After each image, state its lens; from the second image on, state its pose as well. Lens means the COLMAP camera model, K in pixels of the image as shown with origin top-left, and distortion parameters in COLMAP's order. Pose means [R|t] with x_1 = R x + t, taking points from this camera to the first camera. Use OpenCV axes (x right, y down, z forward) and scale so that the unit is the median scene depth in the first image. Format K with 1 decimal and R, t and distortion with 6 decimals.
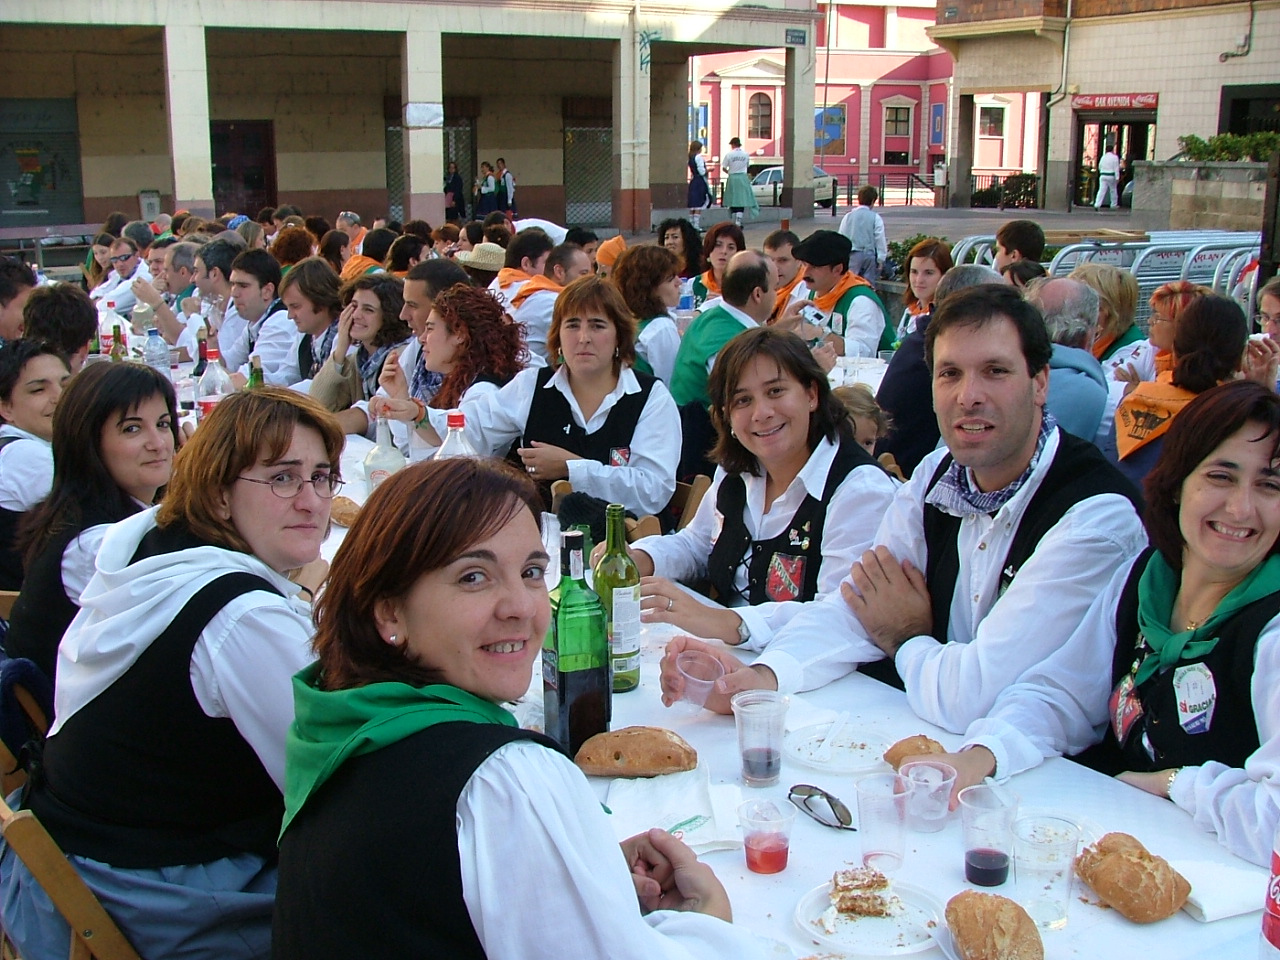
lens RADIAL K [[1396.9, 0, 625.3], [0, 1396.9, 478.0], [0, 0, 1]] dist [-0.104030, 0.000000]
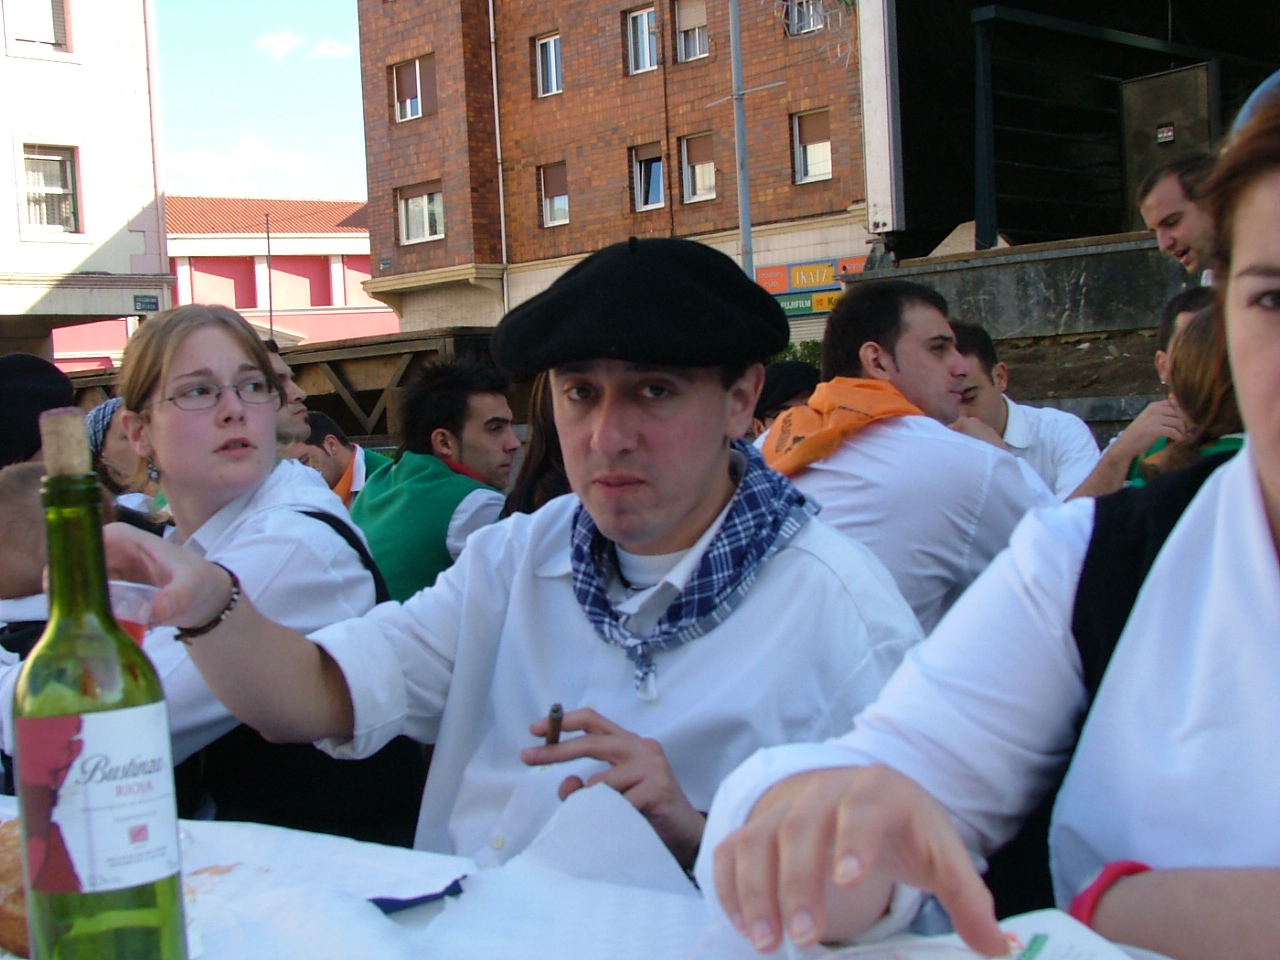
lens RADIAL K [[1783.3, 0, 653.7], [0, 1783.3, 471.0], [0, 0, 1]] dist [-0.029551, 0.000000]
pose [[0.963160, -0.064499, 0.261081, 0.139913], [0.117042, 0.974584, -0.191016, 0.057262], [-0.242125, 0.214536, 0.946229, -0.185999]]
